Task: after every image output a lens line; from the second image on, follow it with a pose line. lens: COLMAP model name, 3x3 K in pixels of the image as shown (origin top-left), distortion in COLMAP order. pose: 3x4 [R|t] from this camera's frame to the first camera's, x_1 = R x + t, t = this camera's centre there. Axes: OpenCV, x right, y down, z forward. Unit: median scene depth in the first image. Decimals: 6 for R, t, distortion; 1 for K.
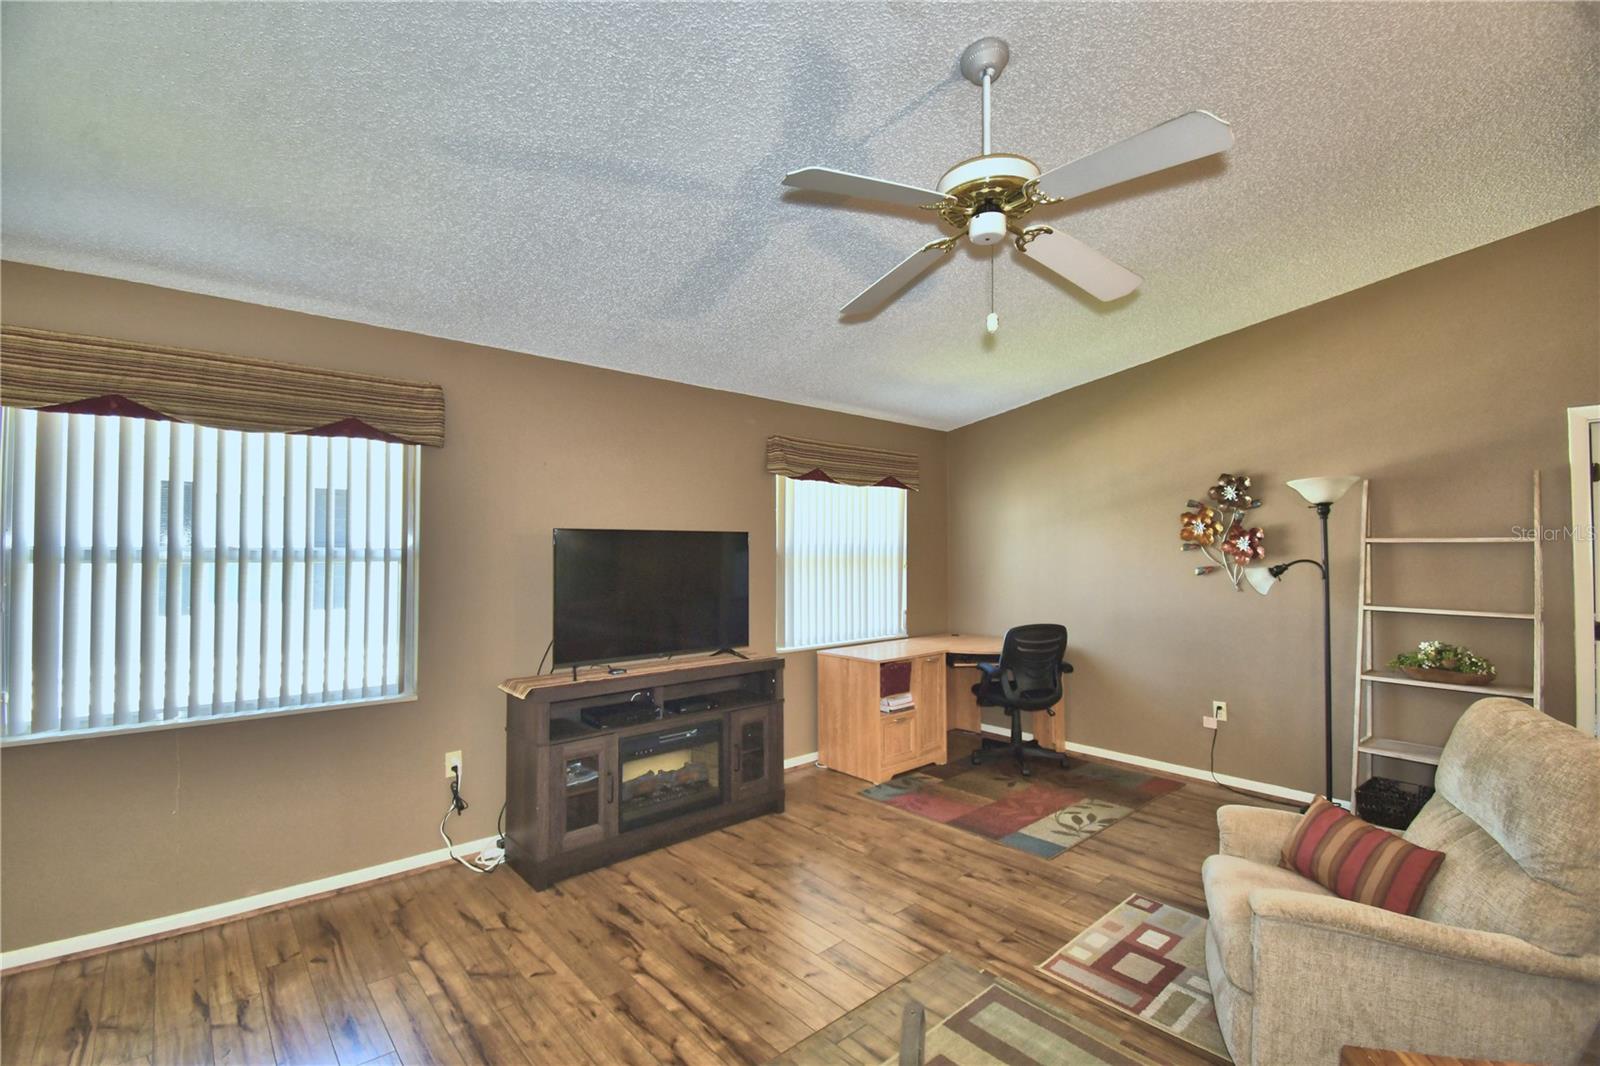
lens RADIAL K [[704.6, 0, 793.8], [0, 704.6, 532.9], [0, 0, 1]] dist [0.018147, -0.023225]
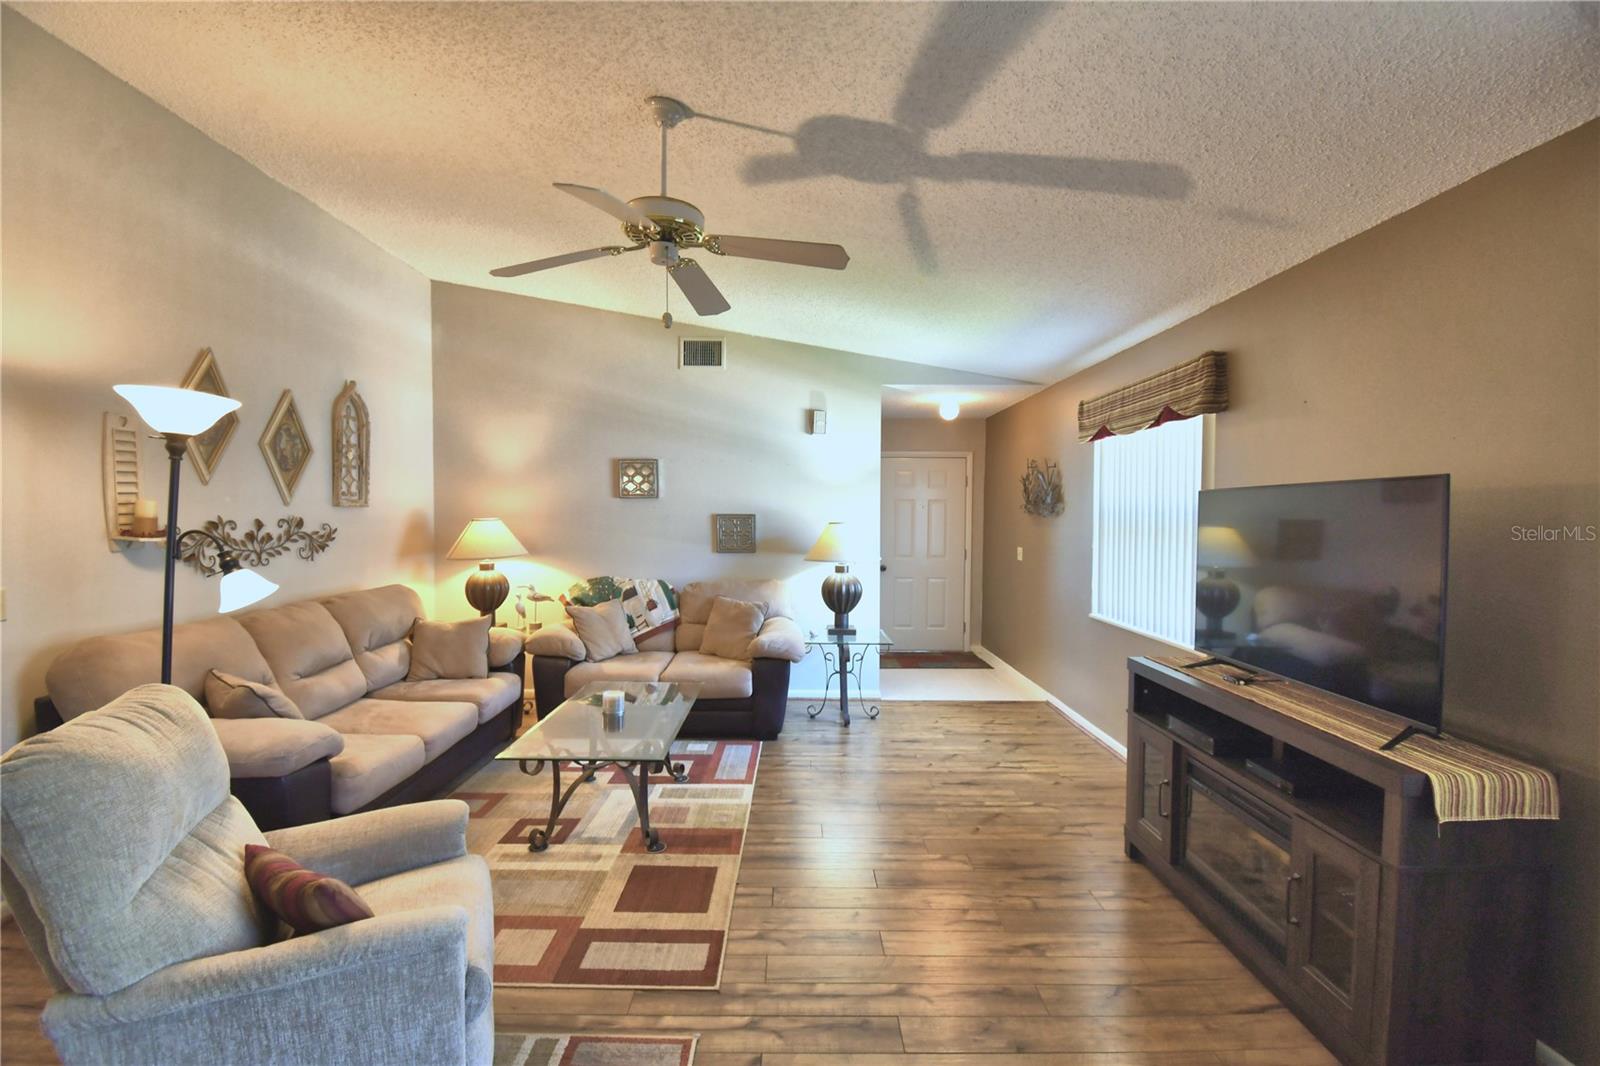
lens RADIAL K [[704.6, 0, 793.8], [0, 704.6, 532.9], [0, 0, 1]] dist [0.018147, -0.023225]
pose [[-0.659702, 0.013936, -0.751398, 0.664714], [0.006026, 0.999894, 0.013255, 0.030797], [0.751503, 0.004216, -0.659716, 1.239317]]
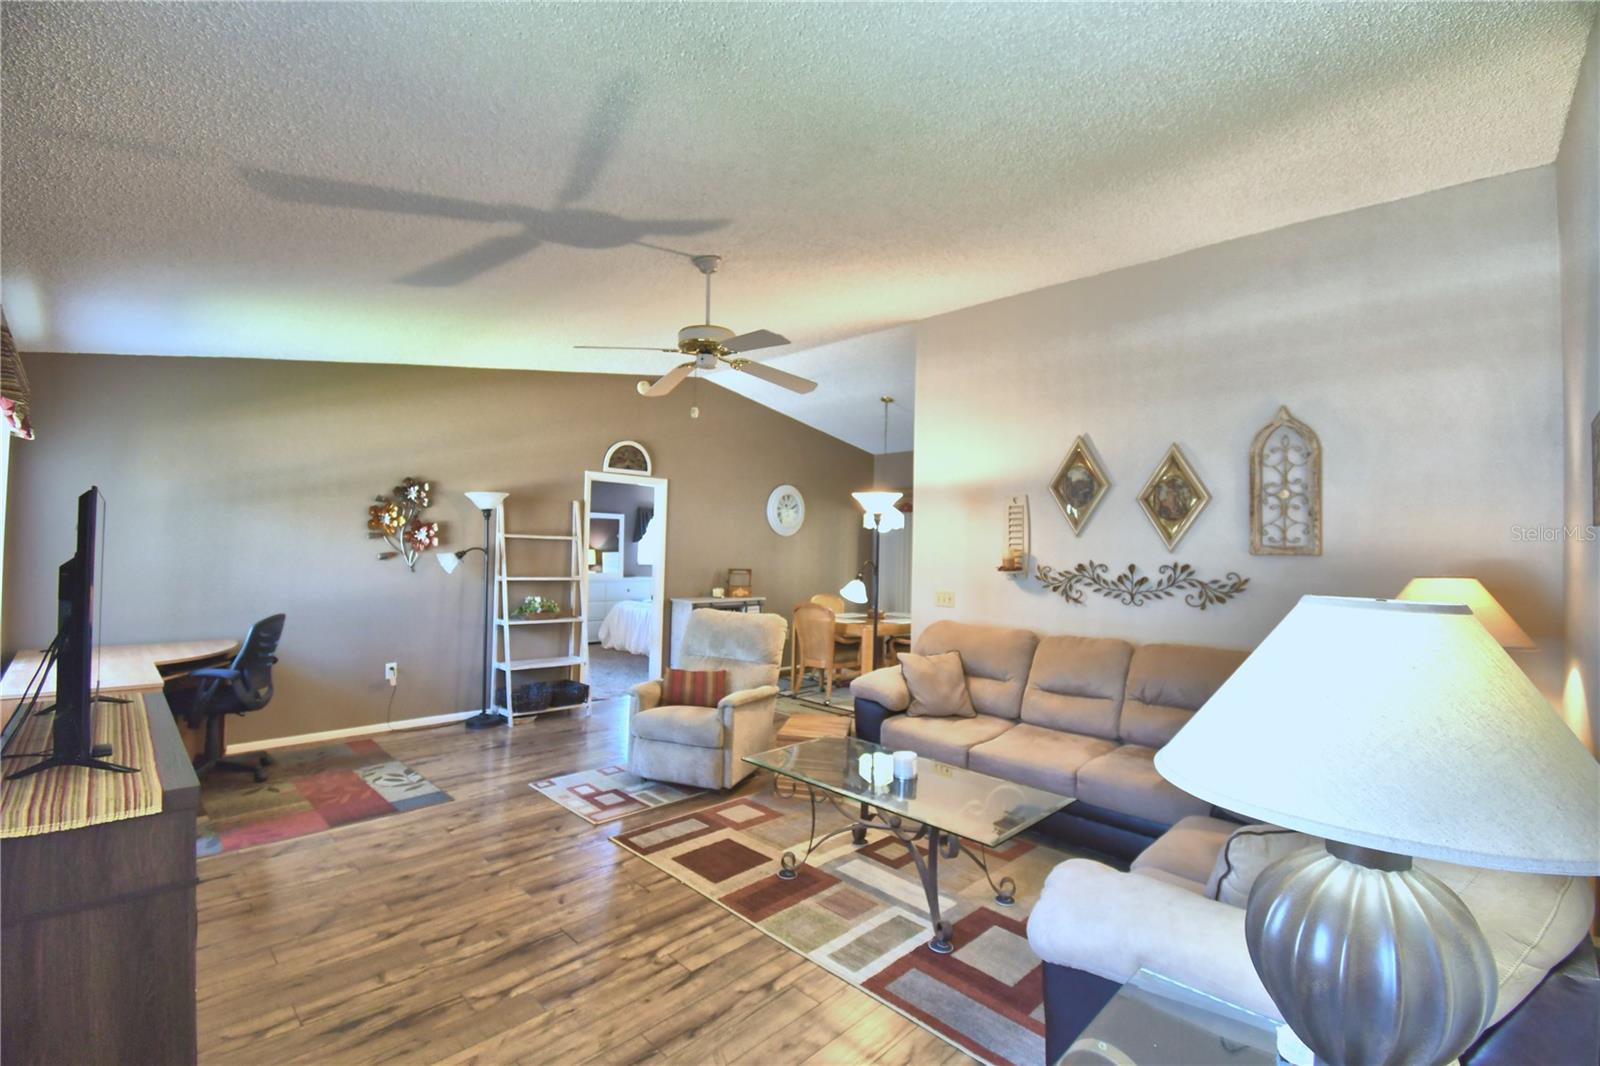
lens RADIAL K [[704.6, 0, 793.8], [0, 704.6, 532.9], [0, 0, 1]] dist [0.018147, -0.023225]
pose [[-0.064282, 0.020239, 0.997727, -0.907420], [-0.042997, 0.998810, -0.023032, 0.017454], [-0.997005, -0.044380, -0.063335, 0.546021]]
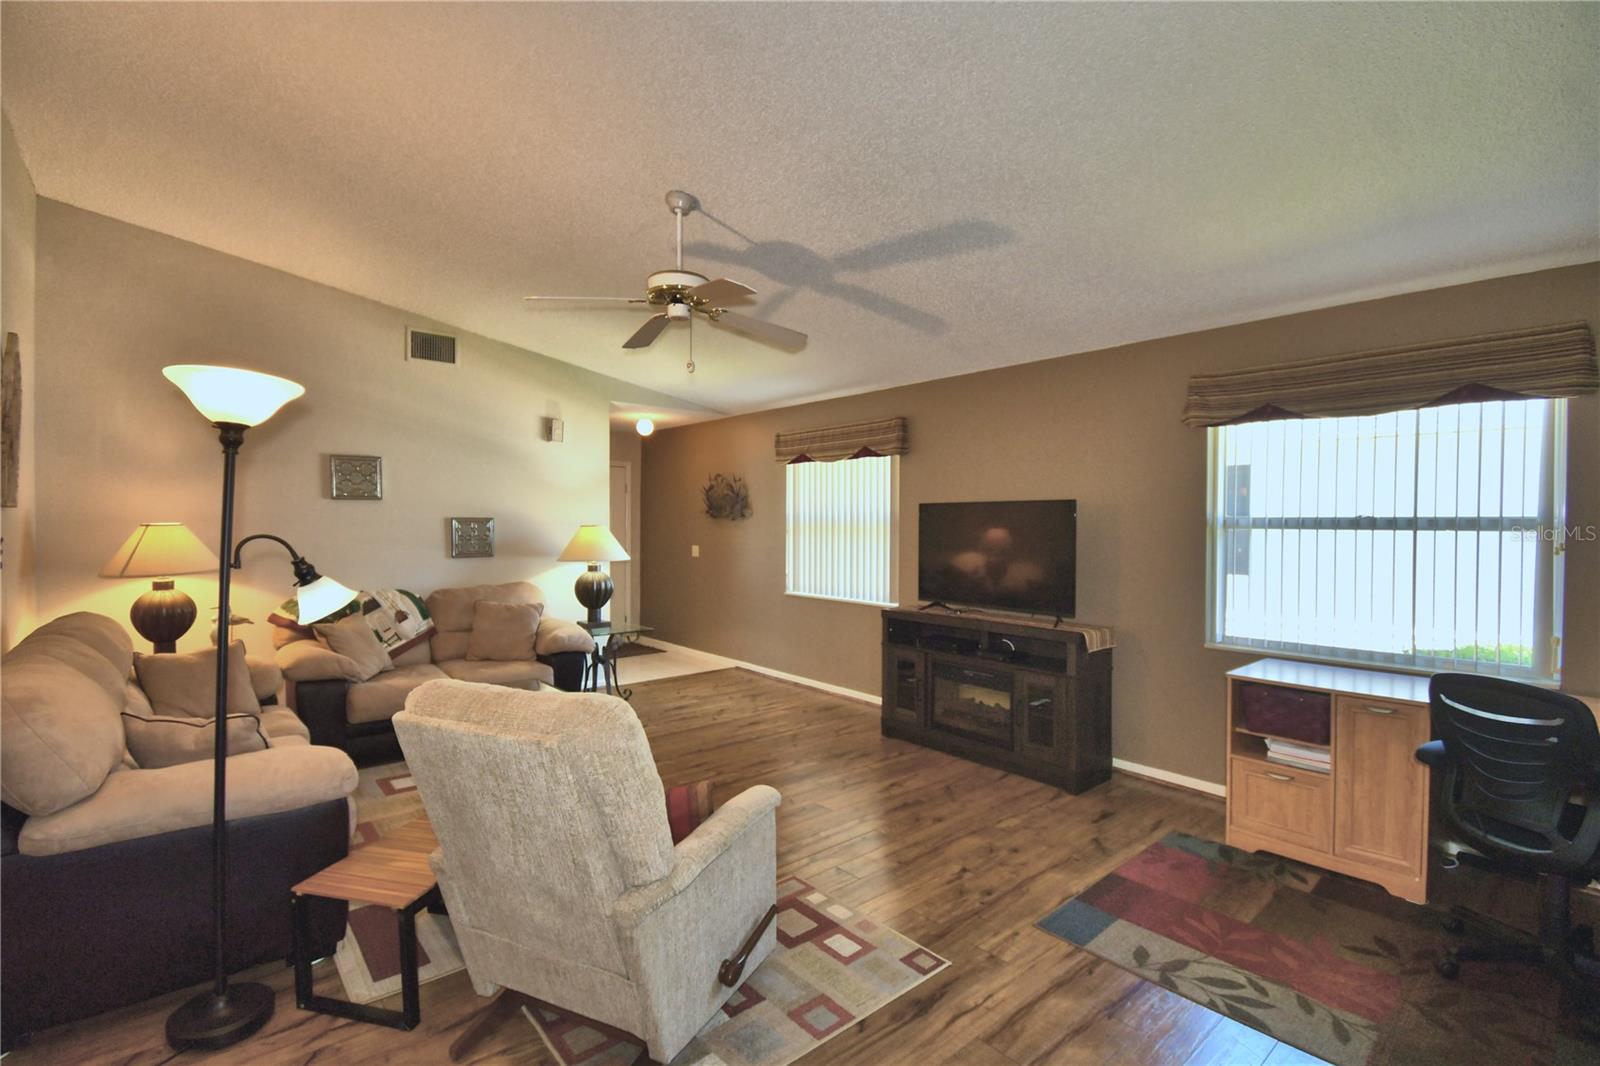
lens RADIAL K [[722.2, 0, 800.0], [0, 722.2, 533.0], [0, 0, 1]] dist [0.014513, -0.024440]
pose [[-0.008629, 0.013518, -0.999871, 1.176401], [0.013691, 0.999816, 0.013399, 0.030727], [0.999869, -0.013574, -0.008812, 0.793674]]
